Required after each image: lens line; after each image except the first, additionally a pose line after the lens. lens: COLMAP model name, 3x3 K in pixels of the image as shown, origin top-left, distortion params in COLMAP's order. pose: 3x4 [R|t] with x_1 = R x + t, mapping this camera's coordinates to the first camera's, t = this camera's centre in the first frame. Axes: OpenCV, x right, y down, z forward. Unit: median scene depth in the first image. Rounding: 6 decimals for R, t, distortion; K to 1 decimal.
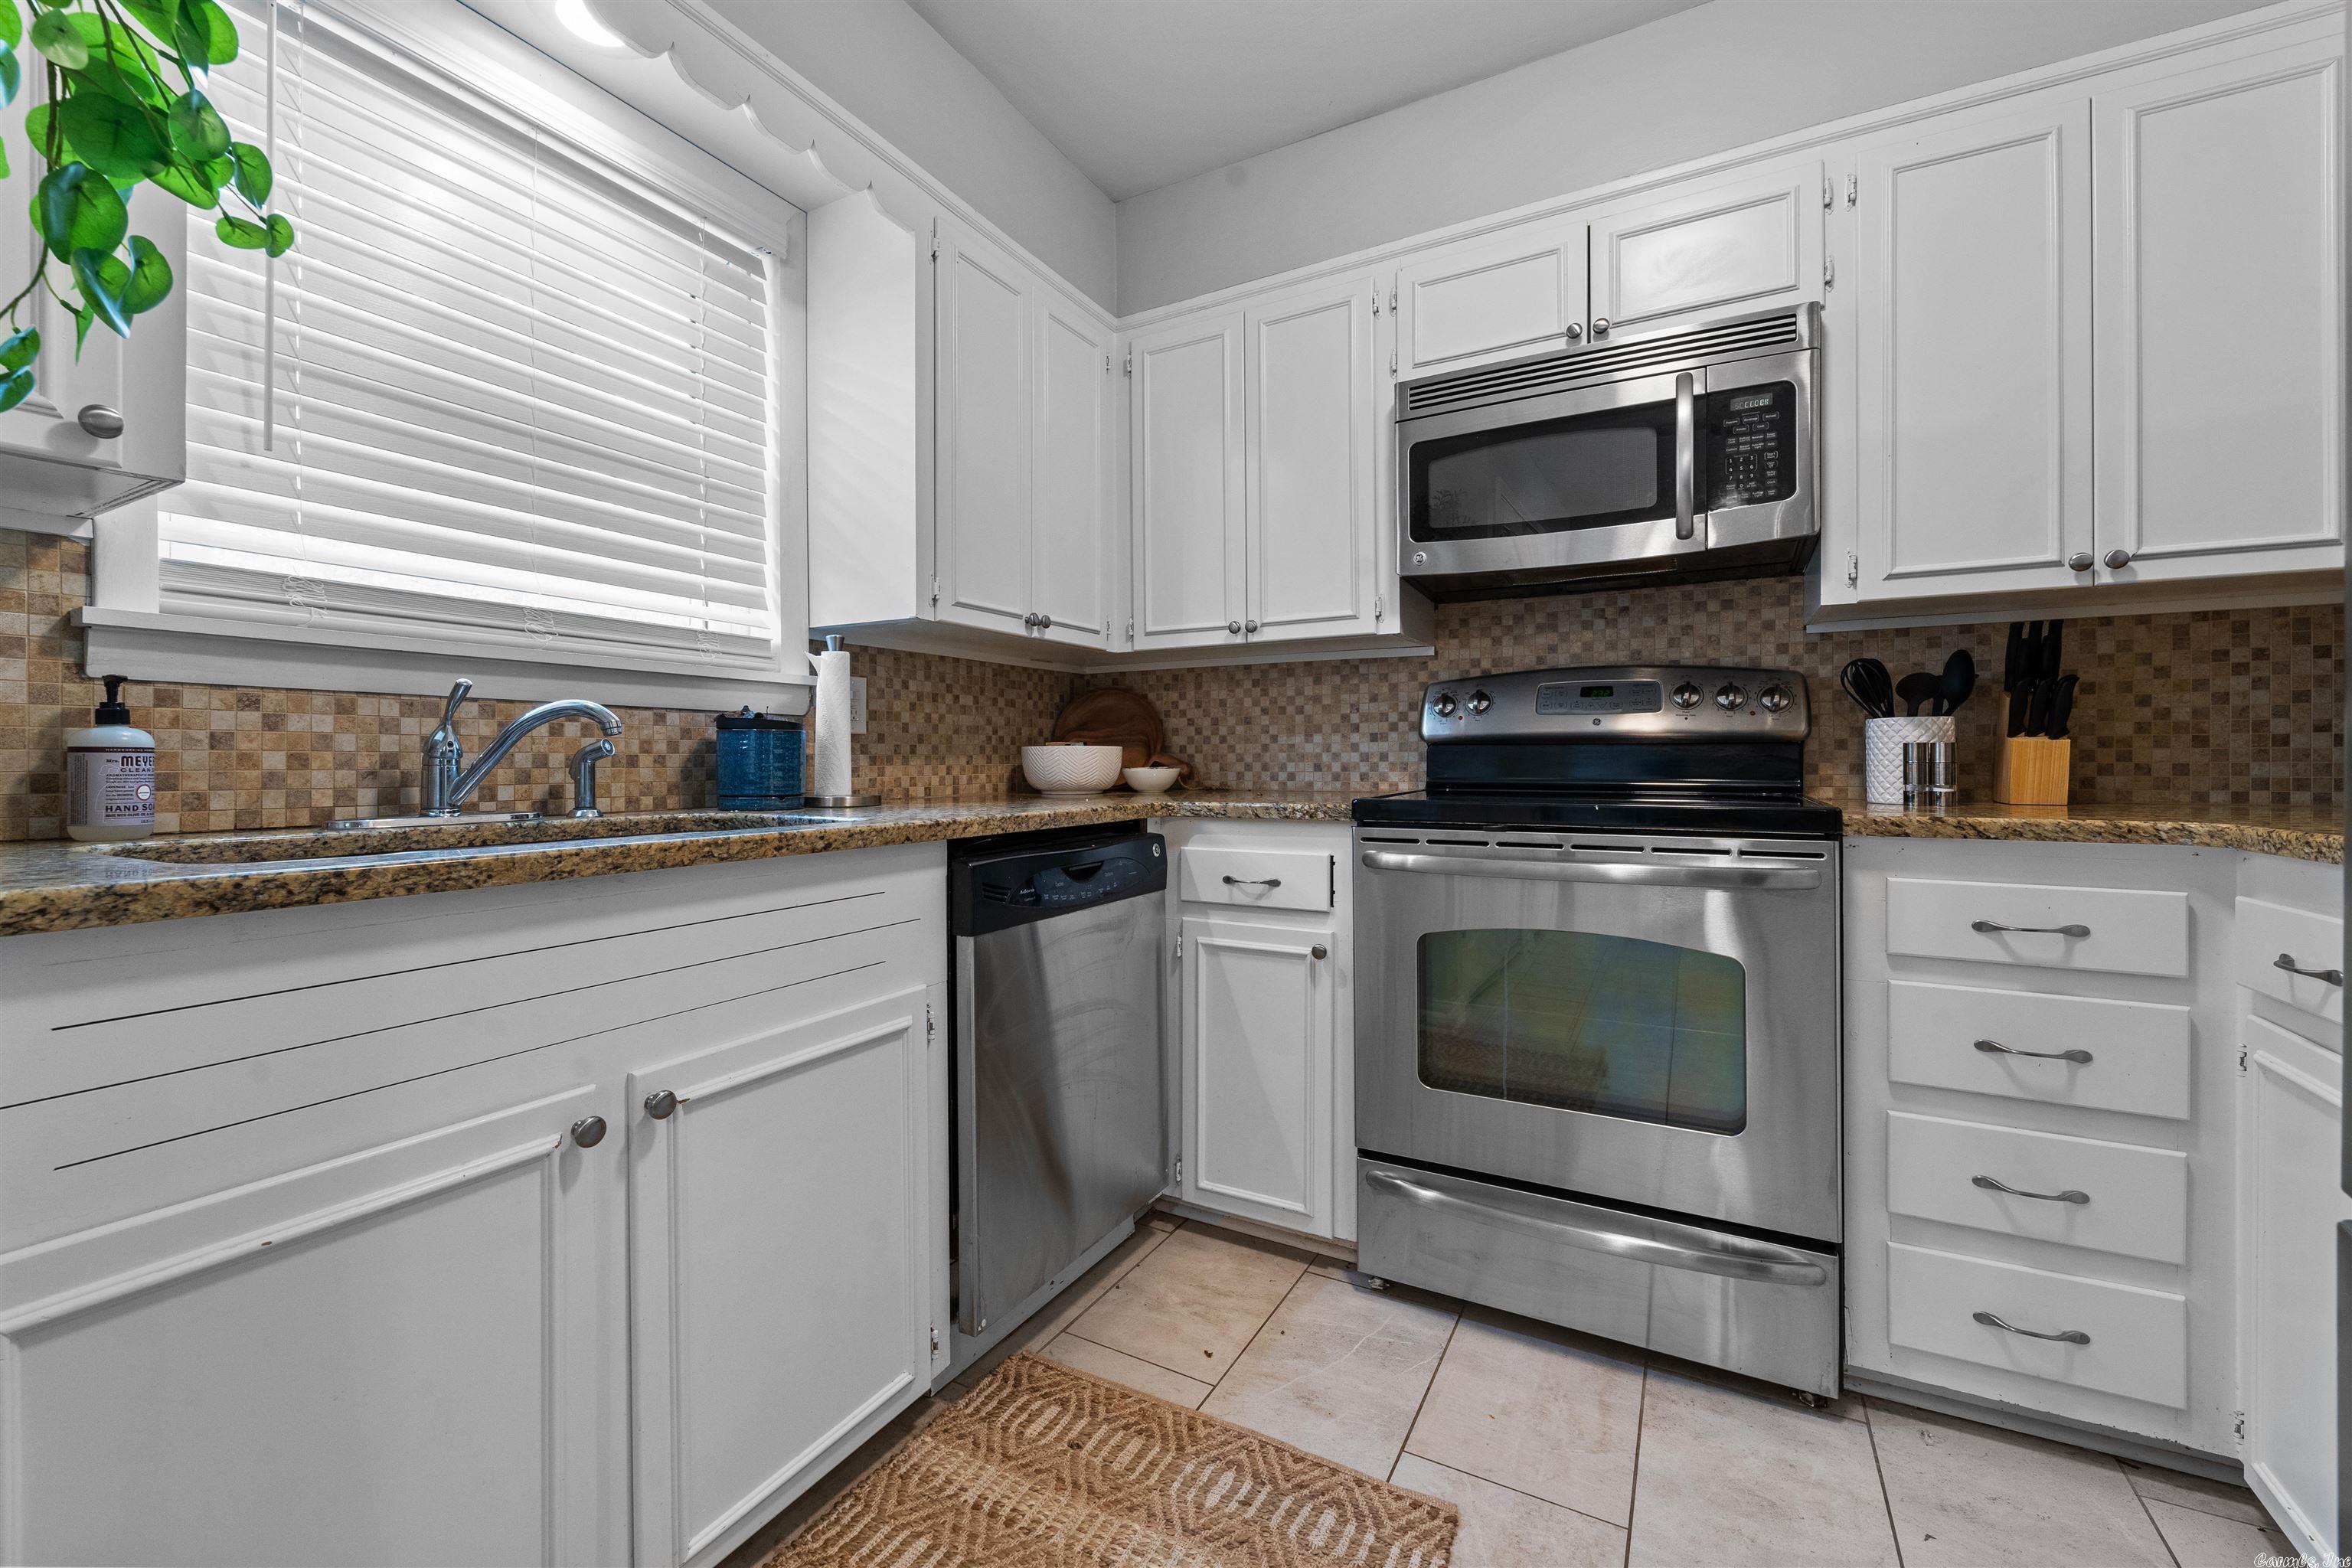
lens RADIAL K [[976.0, 0, 1152.4], [0, 976.0, 755.2], [0, 0, 1]] dist [0.006908, -0.004535]
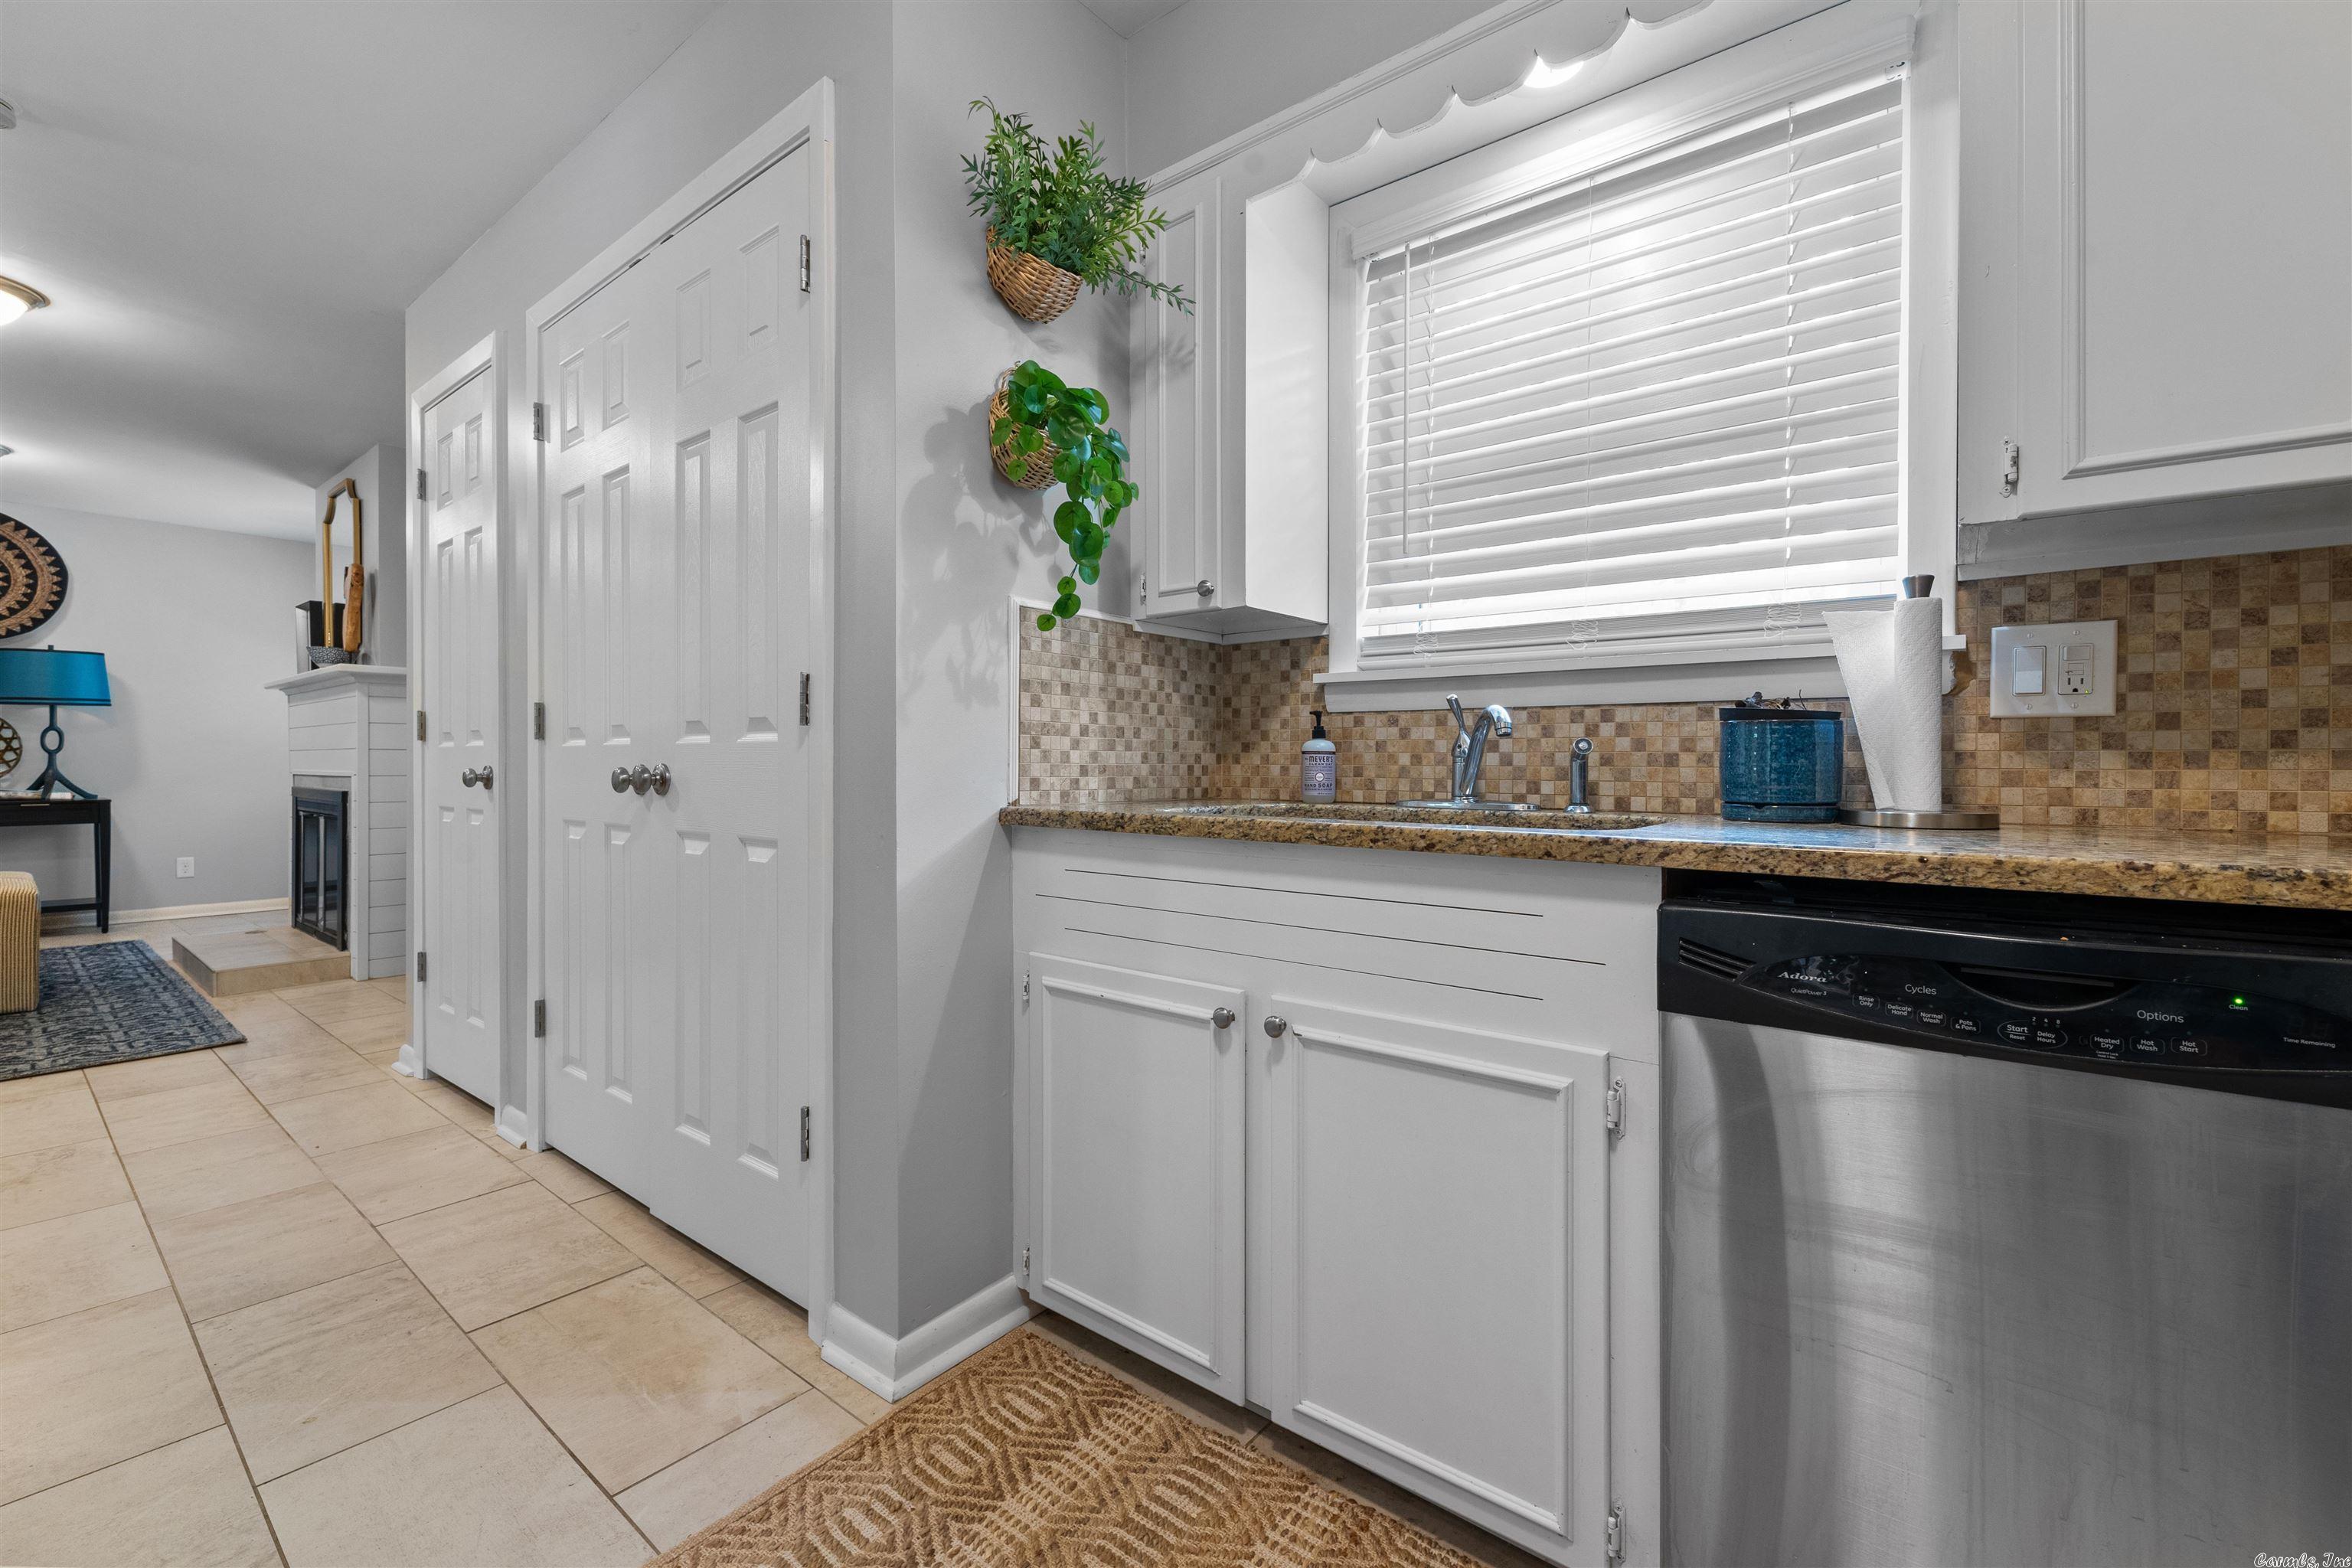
lens RADIAL K [[976.0, 0, 1172.8], [0, 976.0, 767.3], [0, 0, 1]] dist [0.006908, -0.004535]
pose [[-0.157793, 0.004800, -0.987461, 0.471313], [0.000949, 0.999988, 0.004710, 0.007973], [0.987472, -0.000194, -0.157796, 0.653091]]
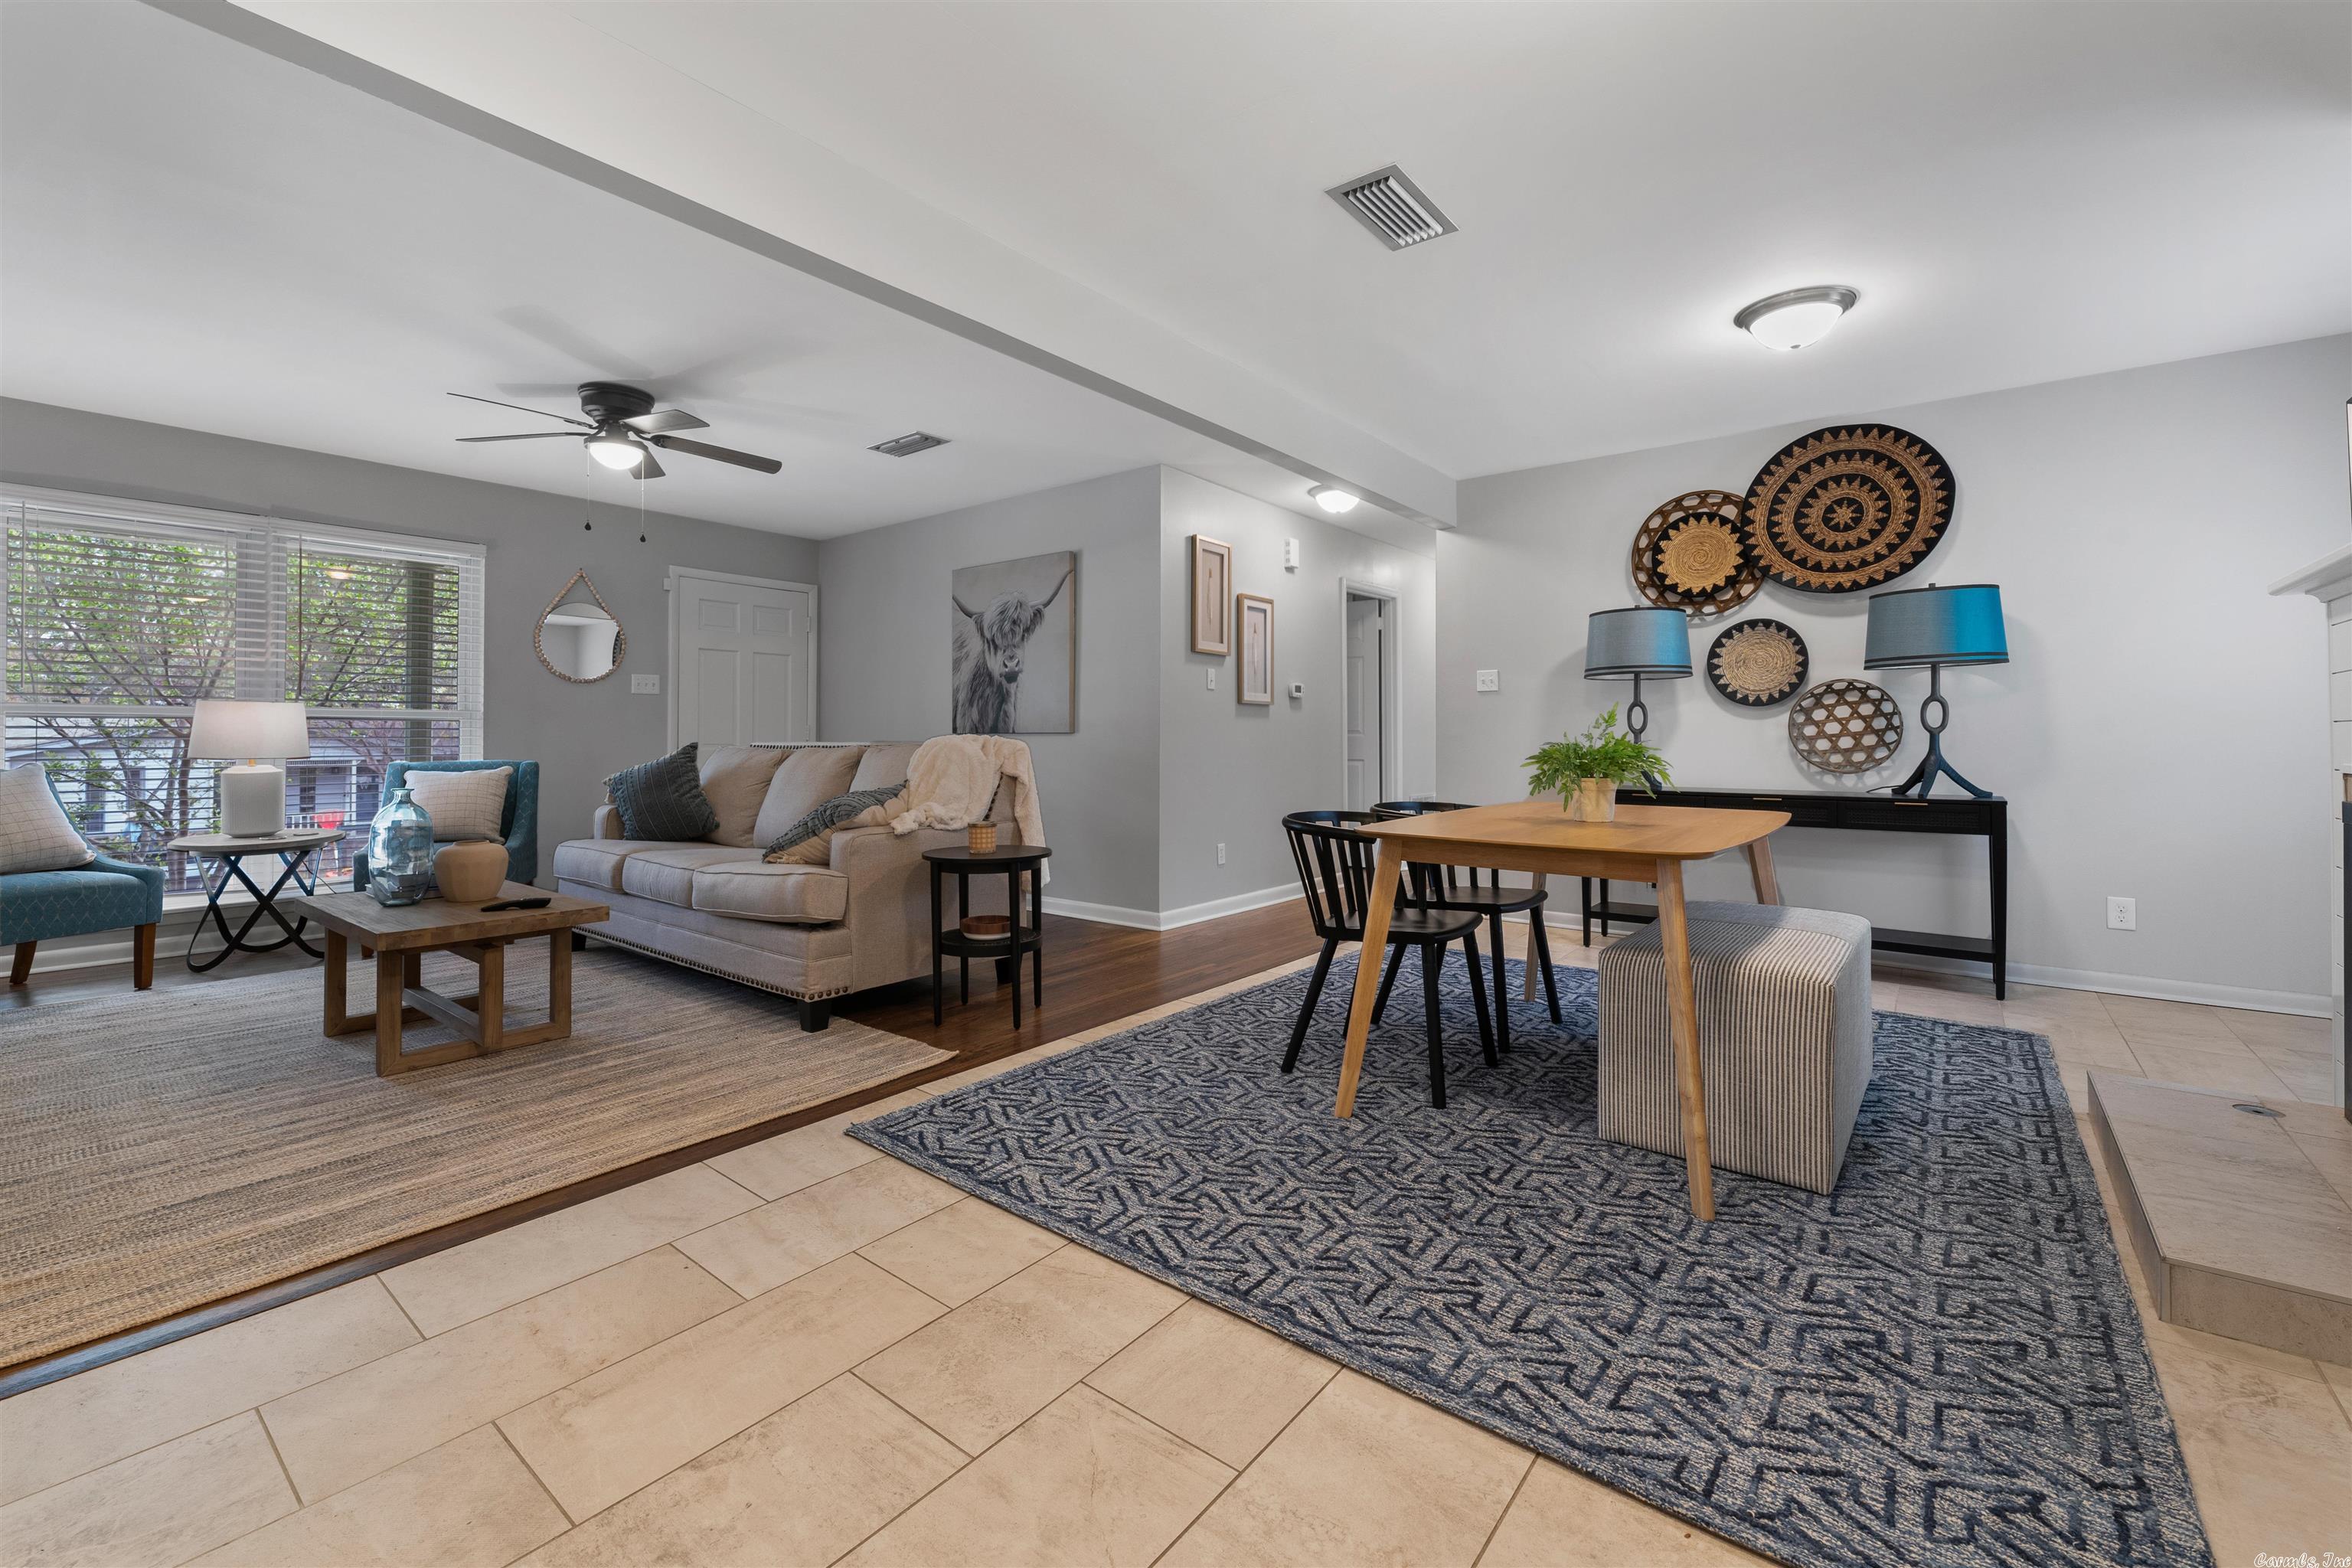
lens RADIAL K [[976.0, 0, 1155.3], [0, 976.0, 729.0], [0, 0, 1]] dist [0.006908, -0.004535]
pose [[-0.986195, 0.001591, 0.165580, -0.668149], [-0.000570, 0.999915, -0.013003, -0.003847], [-0.165587, -0.012918, -0.986111, -0.878096]]
